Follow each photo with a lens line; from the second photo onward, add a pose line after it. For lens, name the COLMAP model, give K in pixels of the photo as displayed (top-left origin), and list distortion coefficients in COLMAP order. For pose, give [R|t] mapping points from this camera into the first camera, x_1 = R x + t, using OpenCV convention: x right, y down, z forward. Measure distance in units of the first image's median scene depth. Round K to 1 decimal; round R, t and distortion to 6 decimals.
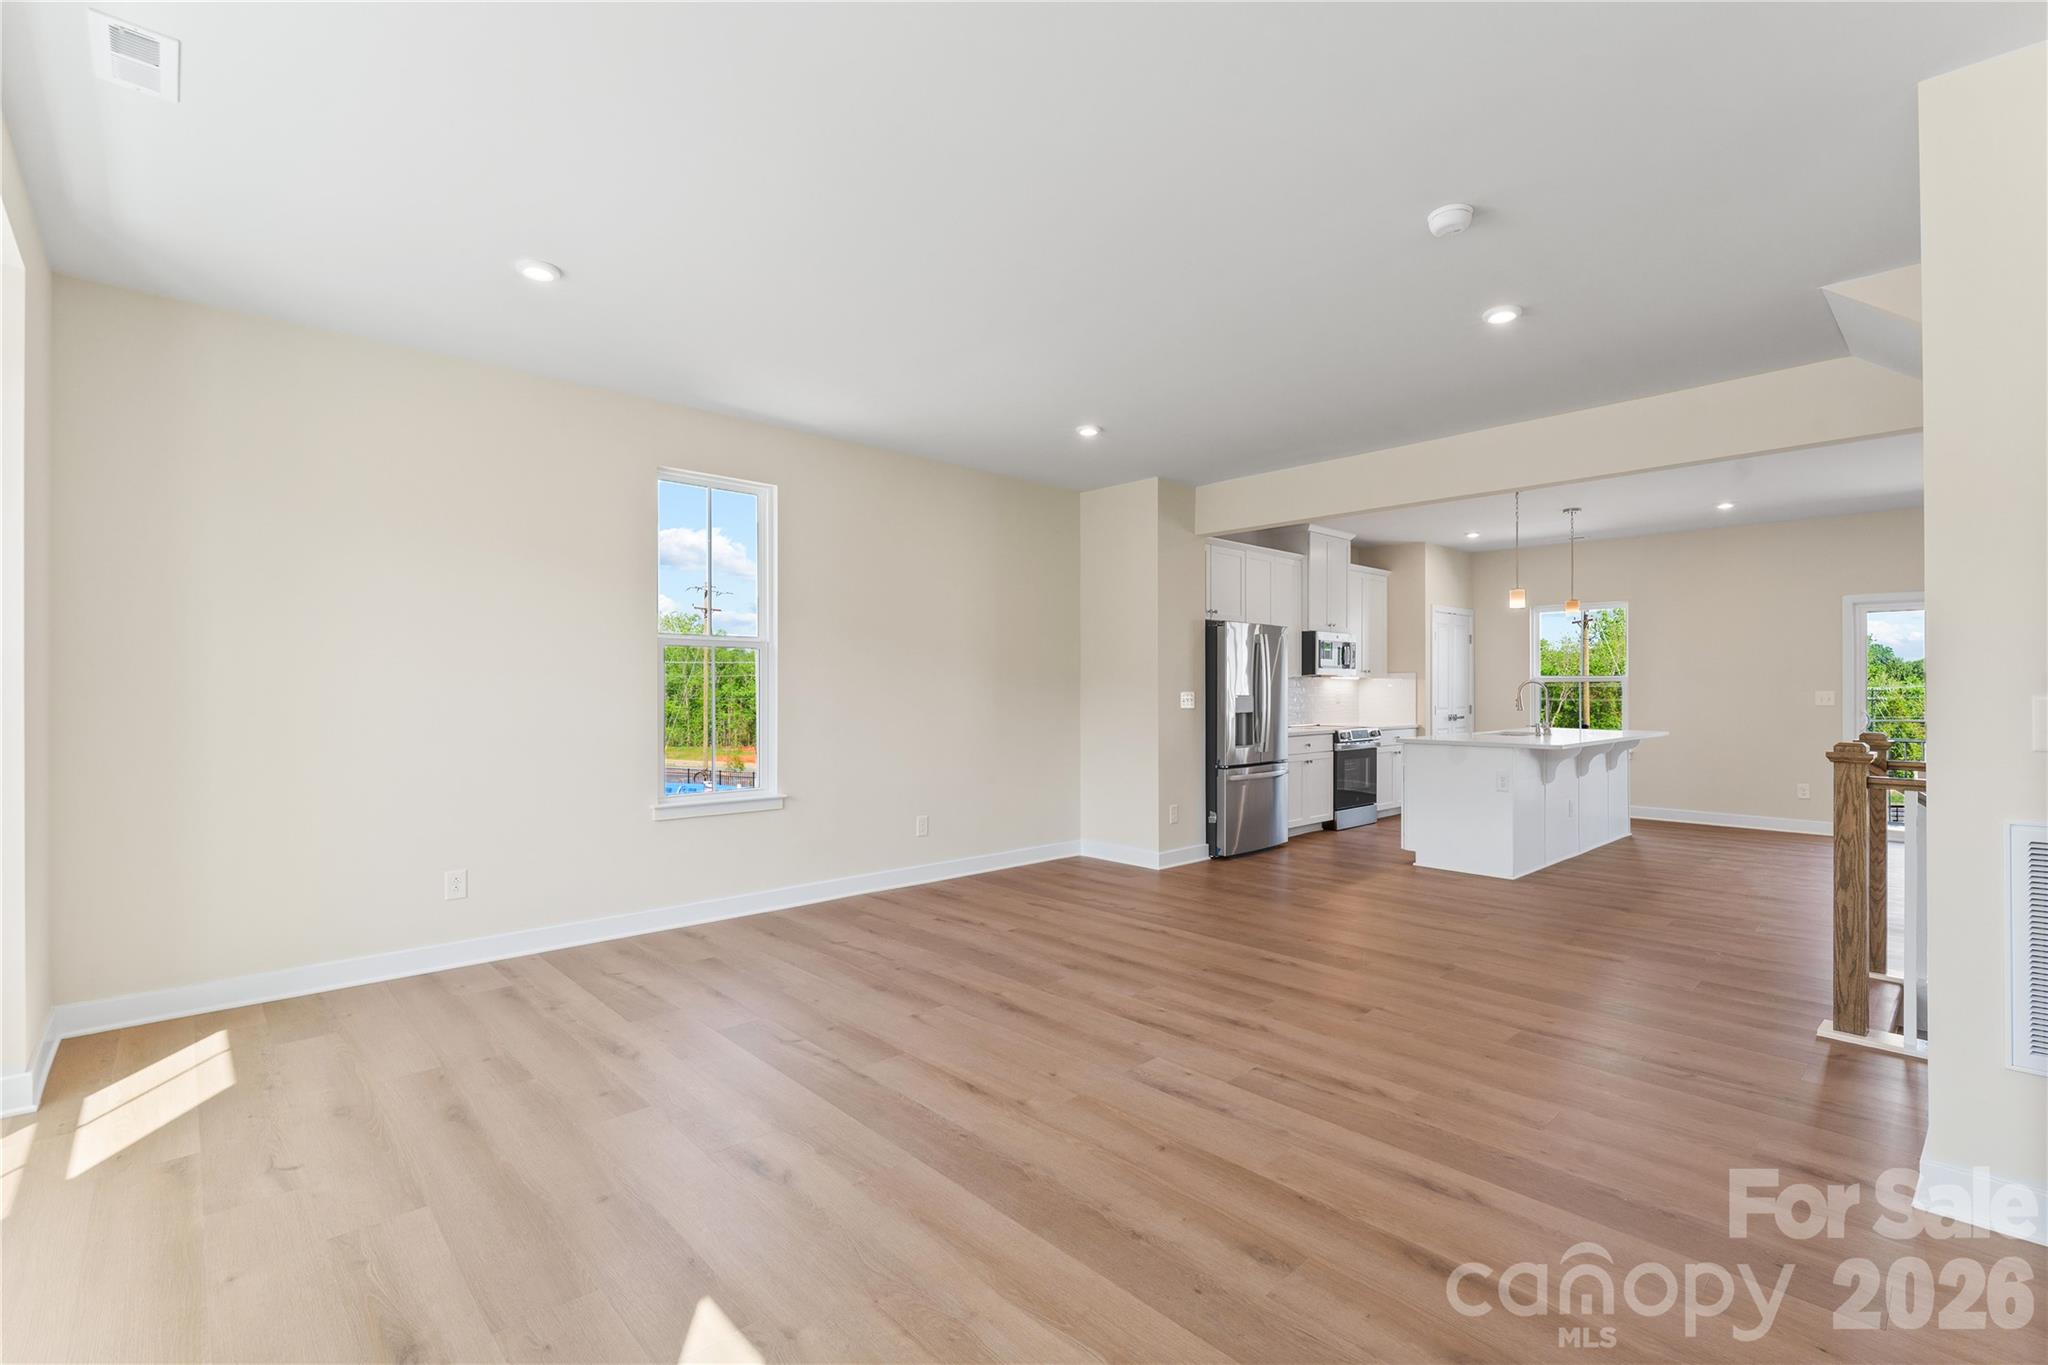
lens RADIAL K [[902.9, 0, 1022.9], [0, 902.9, 677.4], [0, 0, 1]] dist [0.002892, 0.000156]
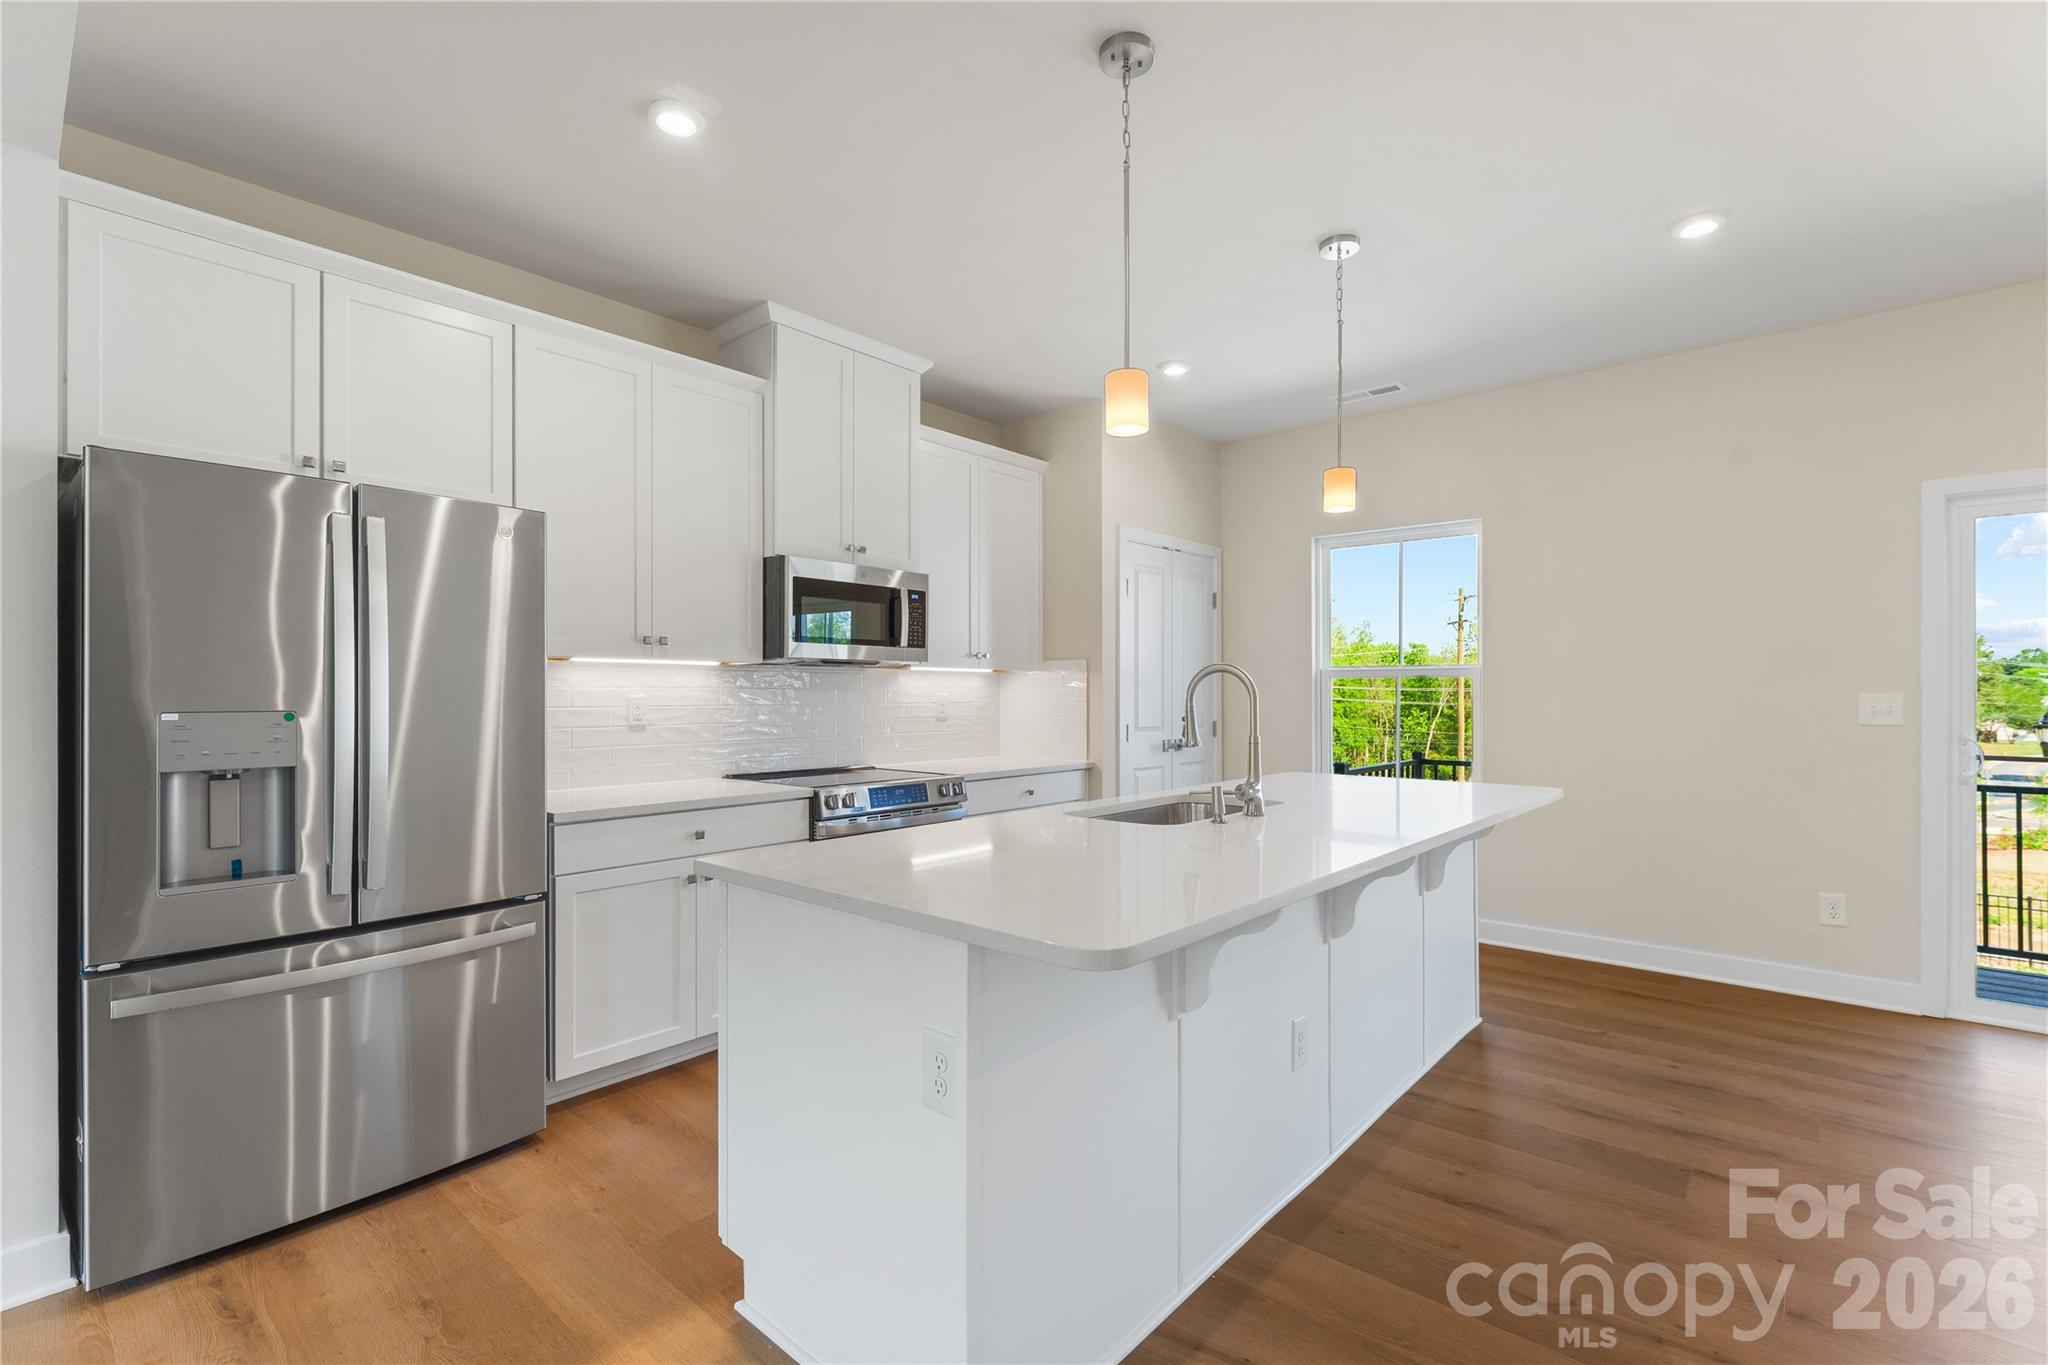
lens RADIAL K [[902.9, 0, 1023.2], [0, 902.9, 692.3], [0, 0, 1]] dist [0.002892, 0.000156]
pose [[0.994979, -0.003137, 0.100035, 0.360029], [0.002185, 0.999951, 0.009621, 0.008327], [-0.100060, -0.009354, 0.994937, 0.517510]]
